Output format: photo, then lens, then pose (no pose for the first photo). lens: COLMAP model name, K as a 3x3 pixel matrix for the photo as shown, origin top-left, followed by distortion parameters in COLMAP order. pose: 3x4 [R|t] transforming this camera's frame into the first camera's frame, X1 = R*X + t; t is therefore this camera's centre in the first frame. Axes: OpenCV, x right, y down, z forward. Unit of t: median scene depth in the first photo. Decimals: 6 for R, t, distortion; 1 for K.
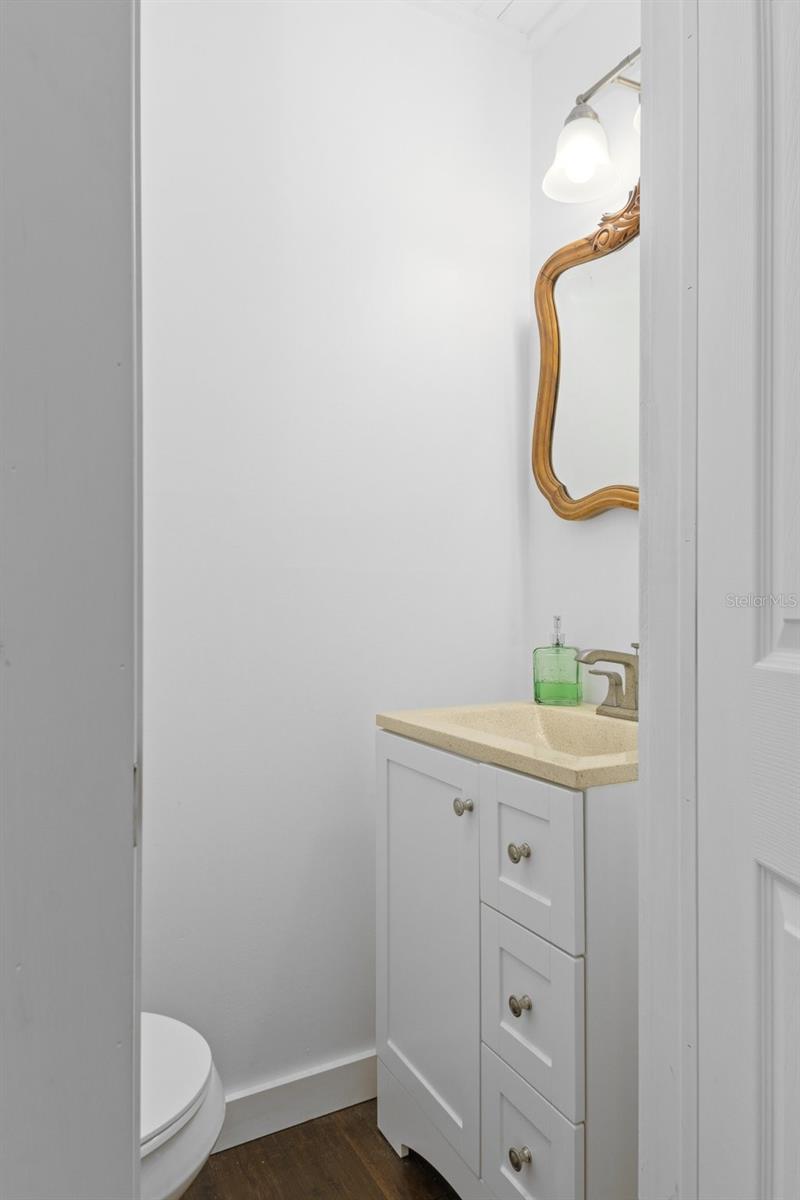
lens RADIAL K [[736.1, 0, 400.0], [0, 736.1, 600.0], [0, 0, 1]] dist [0.003752, 0.002350]
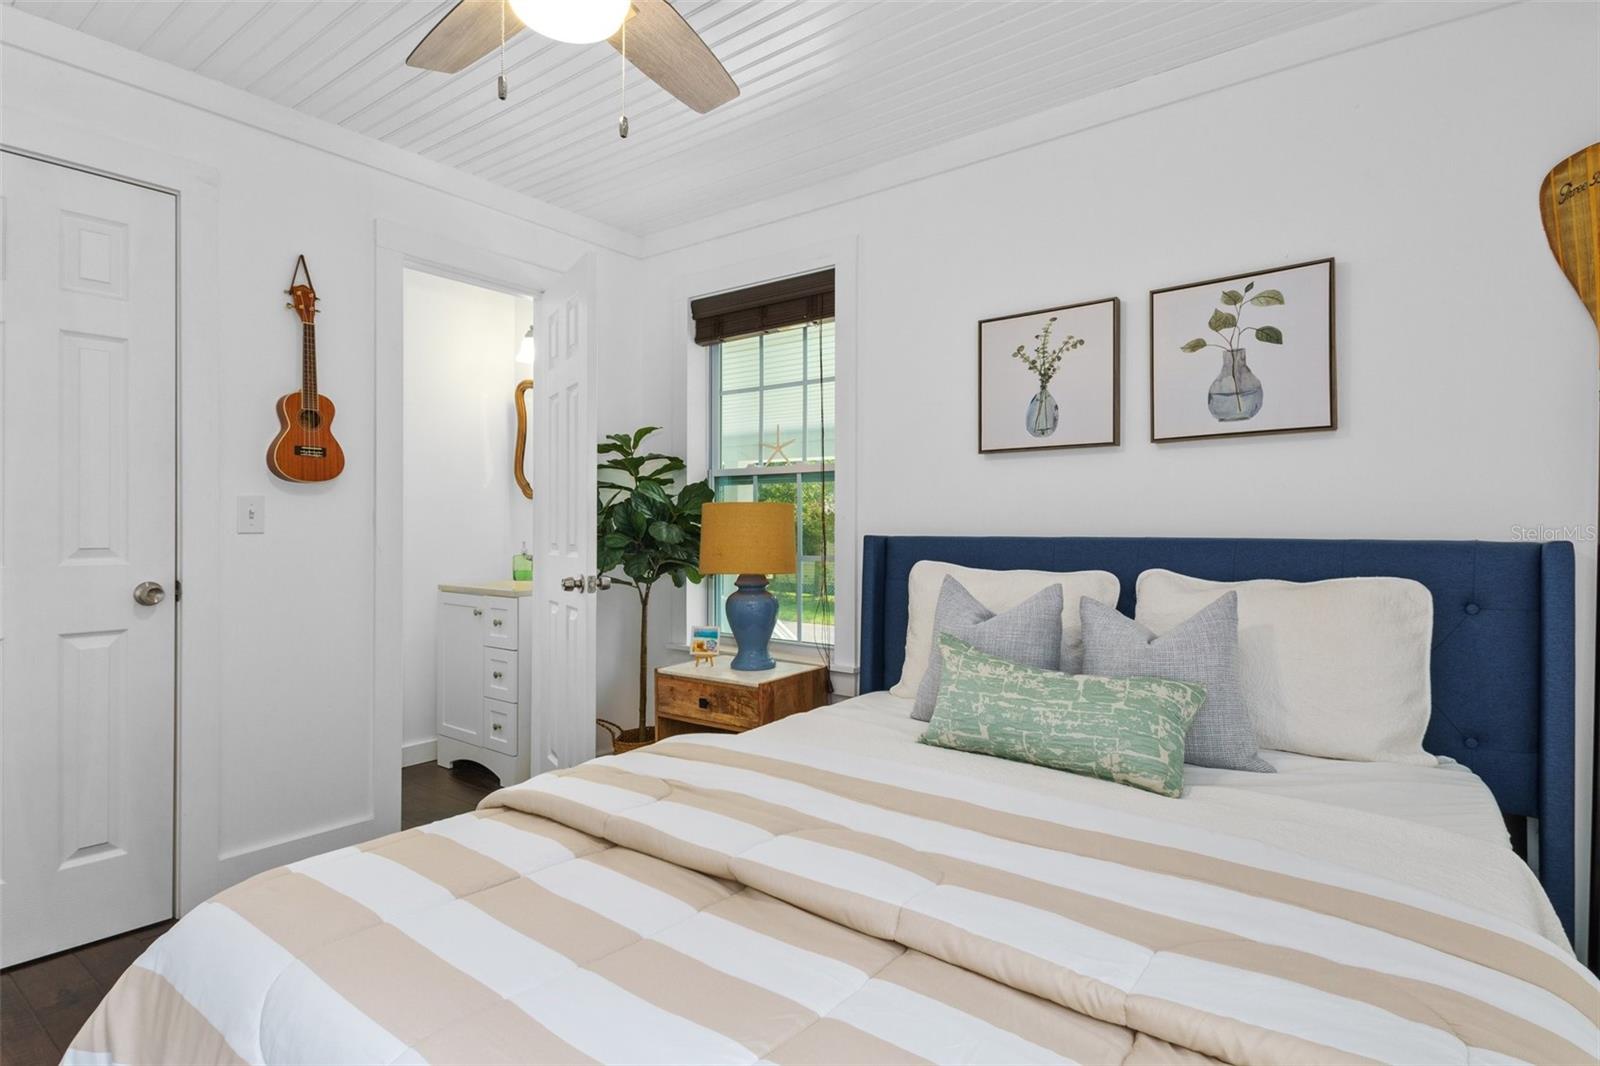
lens RADIAL K [[811.2, 0, 796.2], [0, 811.2, 528.2], [0, 0, 1]] dist [0.004504, 0.000494]
pose [[0.905862, 0.002088, 0.423569, -0.093047], [-0.005963, 0.999952, 0.007825, -0.047798], [-0.423532, -0.009614, 0.905830, -1.752778]]
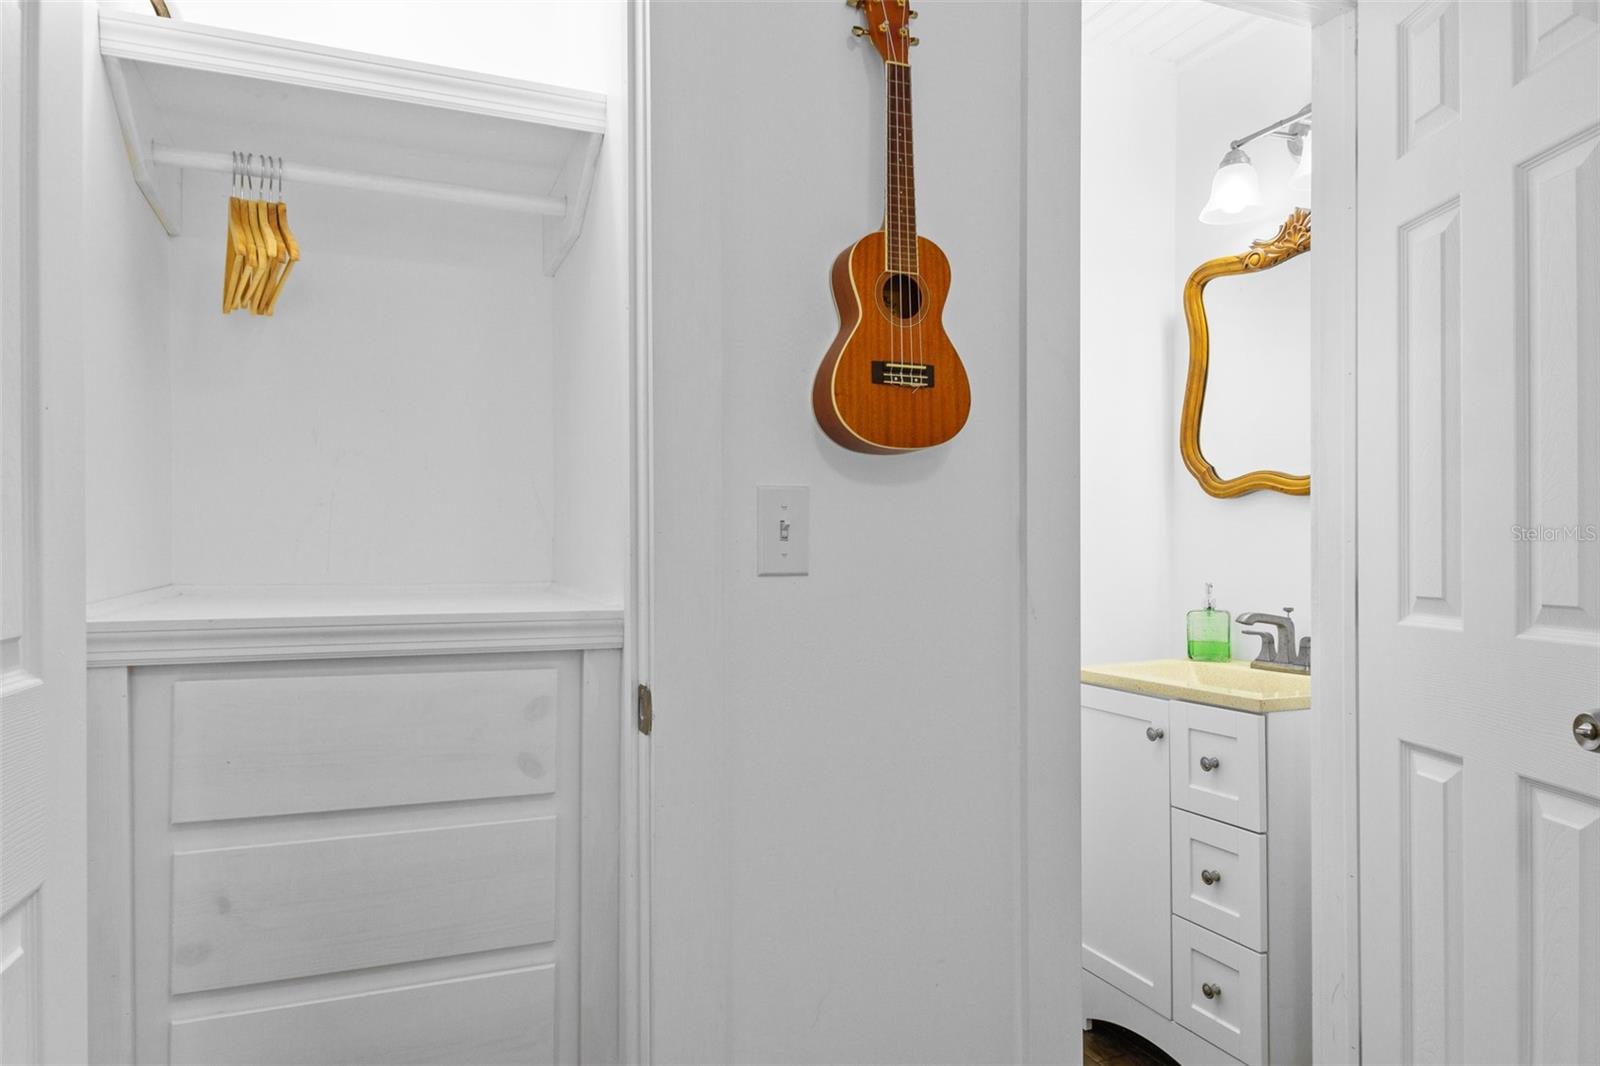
lens RADIAL K [[981.5, 0, 759.8], [0, 981.5, 539.7], [0, 0, 1]] dist [0.003752, 0.002350]
pose [[0.992505, -0.003338, -0.122160, -0.312610], [0.002850, 0.999987, -0.004177, -0.044225], [0.122172, 0.003797, 0.992502, -0.637729]]
